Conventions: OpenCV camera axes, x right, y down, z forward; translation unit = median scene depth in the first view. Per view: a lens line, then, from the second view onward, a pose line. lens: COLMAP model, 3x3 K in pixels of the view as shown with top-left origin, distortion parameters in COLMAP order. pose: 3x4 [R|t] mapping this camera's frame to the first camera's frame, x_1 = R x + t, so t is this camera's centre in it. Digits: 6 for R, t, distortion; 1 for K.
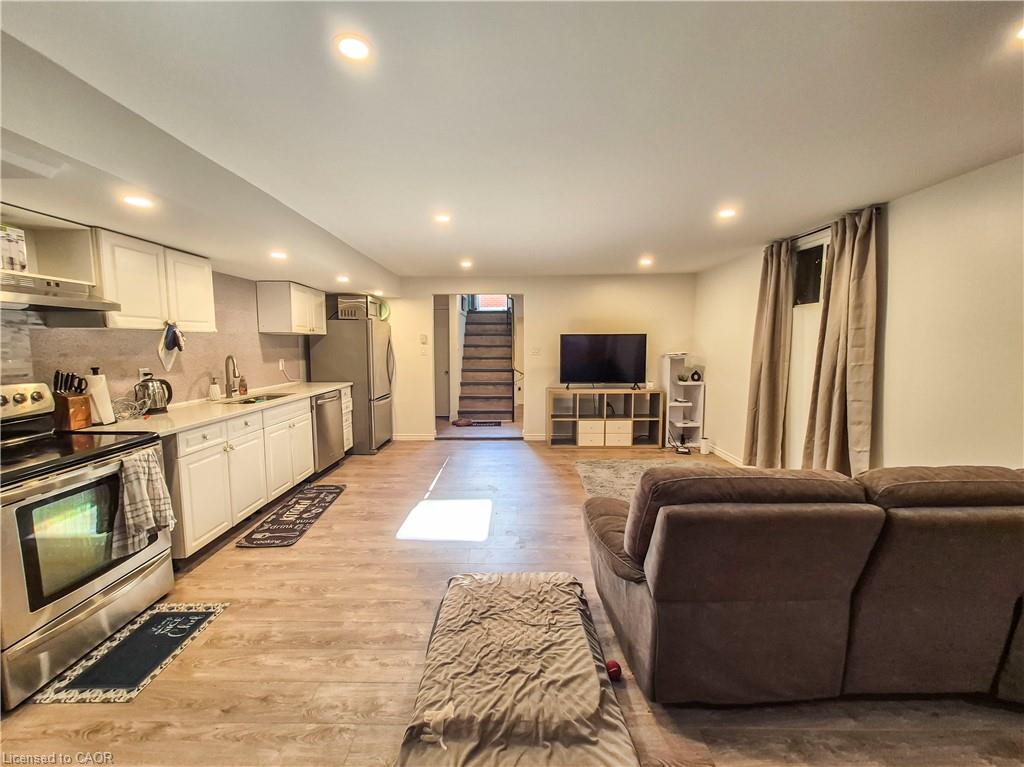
lens RADIAL K [[402.8, 0, 501.7], [0, 402.8, 383.8], [0, 0, 1]] dist [-0.000927, -0.000414]
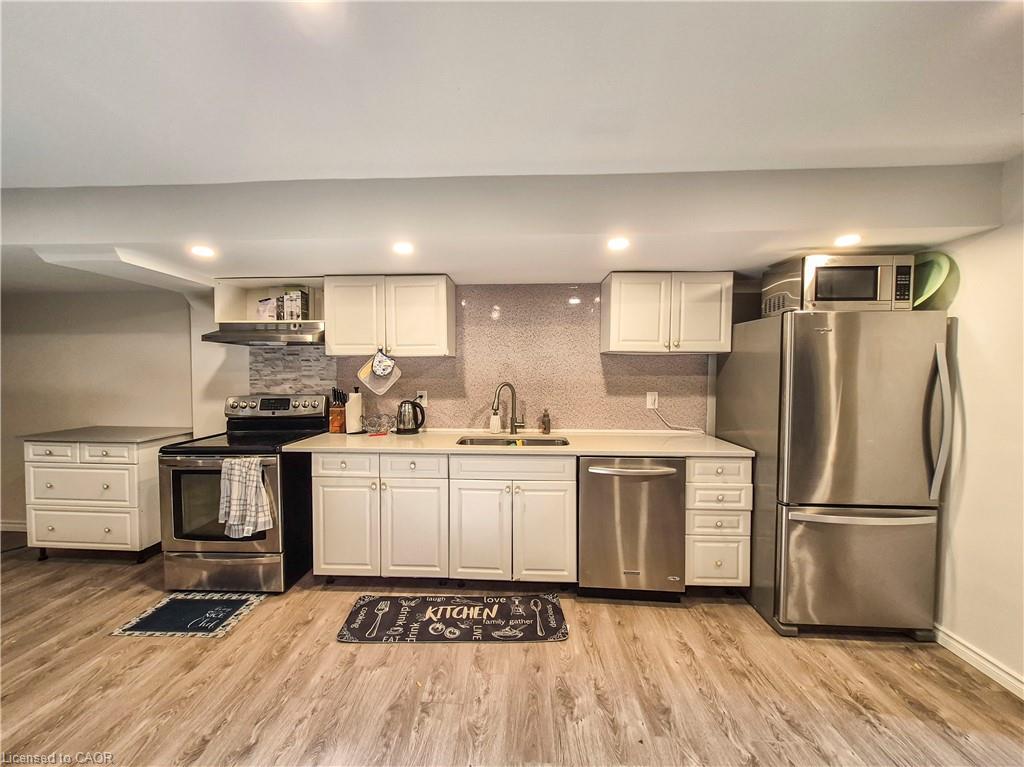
lens RADIAL K [[400.1, 0, 501.5], [0, 400.1, 379.8], [0, 0, 1]] dist [0.003845, -0.002310]
pose [[-0.040602, 0.030518, -0.998709, 0.141760], [-0.101591, 0.994227, 0.034511, -0.100636], [0.993997, 0.102861, -0.037267, 0.990173]]
